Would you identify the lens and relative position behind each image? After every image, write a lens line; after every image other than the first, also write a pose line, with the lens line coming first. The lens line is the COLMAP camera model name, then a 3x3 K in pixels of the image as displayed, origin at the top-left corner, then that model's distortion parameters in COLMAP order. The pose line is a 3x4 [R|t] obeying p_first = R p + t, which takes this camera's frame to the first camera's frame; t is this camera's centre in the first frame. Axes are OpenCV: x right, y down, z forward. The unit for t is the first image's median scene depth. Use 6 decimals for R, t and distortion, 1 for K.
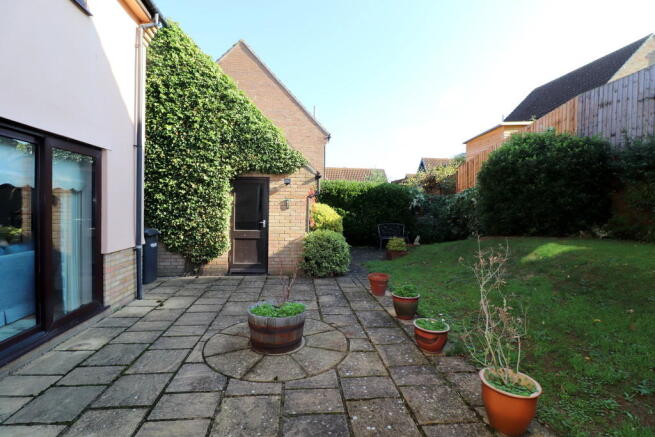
lens RADIAL K [[312.9, 0, 325.5], [0, 312.9, 217.5], [0, 0, 1]] dist [-0.006402, -0.000928]
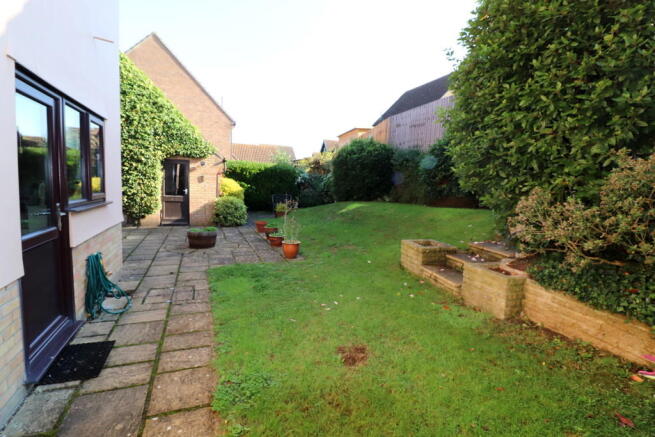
lens RADIAL K [[312.9, 0, 331.4], [0, 312.9, 215.3], [0, 0, 1]] dist [-0.006402, -0.000928]
pose [[0.956783, -0.007063, 0.290717, 0.031214], [-0.013606, 0.997523, 0.069014, 0.020837], [-0.290485, -0.069987, 0.954317, -0.628788]]
